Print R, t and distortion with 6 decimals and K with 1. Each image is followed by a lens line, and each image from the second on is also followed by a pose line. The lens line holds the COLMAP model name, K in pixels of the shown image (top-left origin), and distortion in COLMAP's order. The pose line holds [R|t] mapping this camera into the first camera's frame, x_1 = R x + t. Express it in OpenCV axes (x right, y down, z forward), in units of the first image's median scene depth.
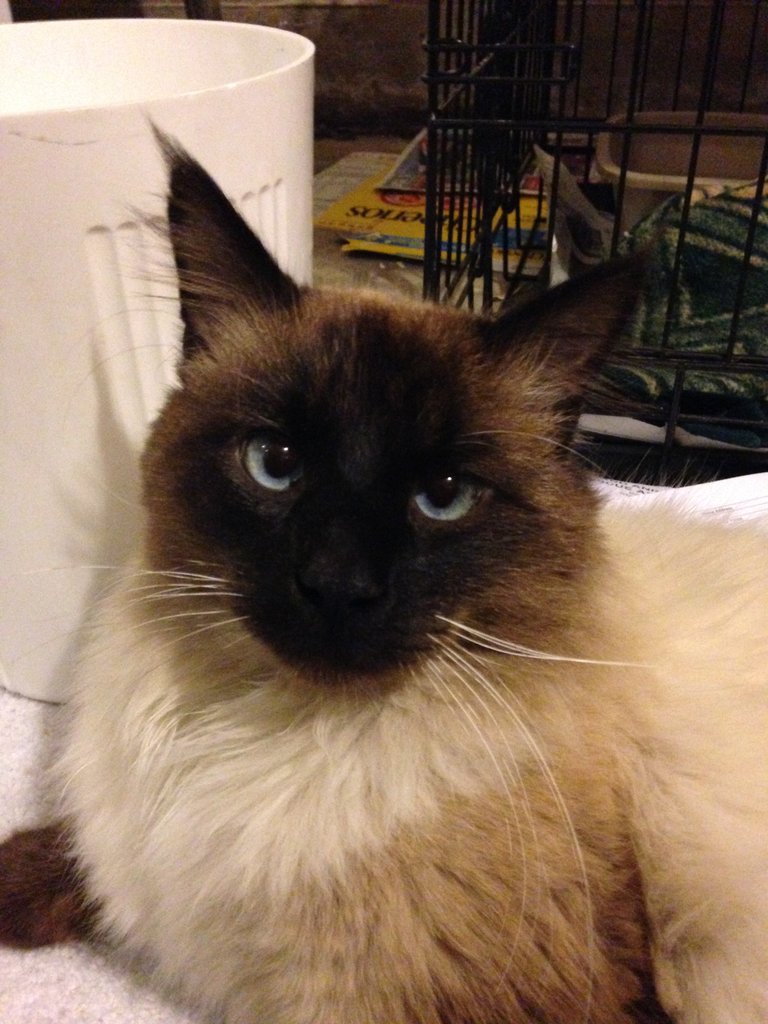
lens RADIAL K [[1013.4, 0, 384.0], [0, 1013.4, 512.0], [0, 0, 1]] dist [0.085231, 0.000878]
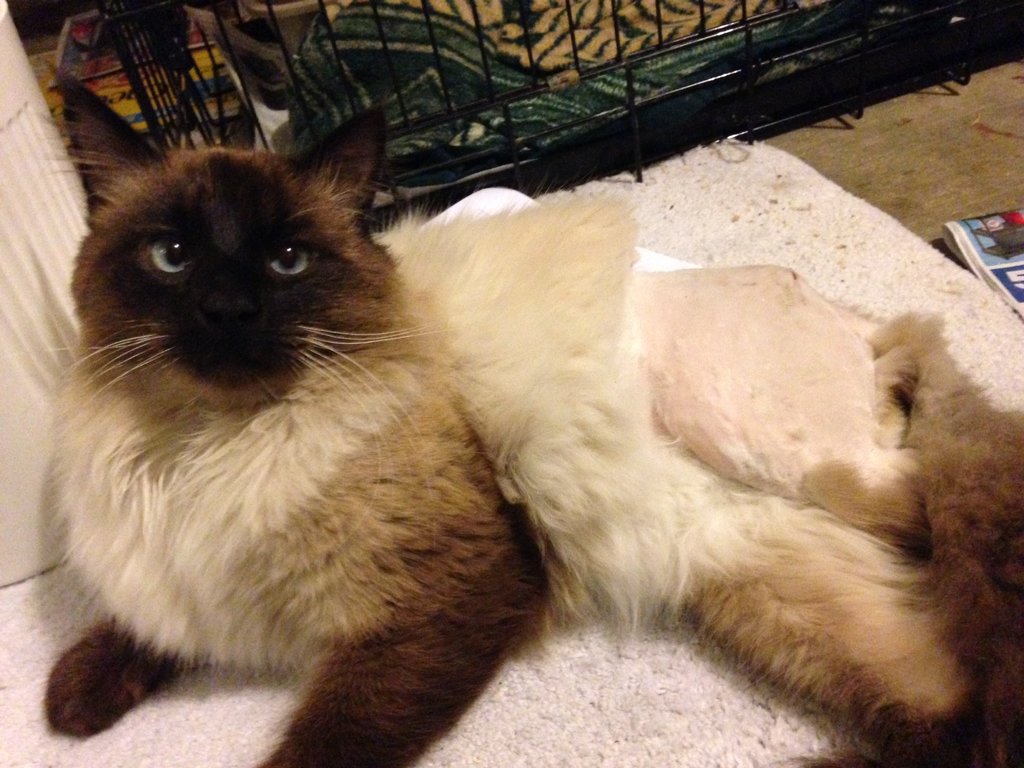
lens RADIAL K [[992.3, 0, 512.0], [0, 992.3, 384.0], [0, 0, 1]] dist [0.328857, -0.556137]
pose [[0.861249, -0.416186, 0.291616, -0.065429], [0.403242, 0.908905, 0.106241, 0.061478], [-0.309268, 0.026092, 0.950617, -0.250929]]
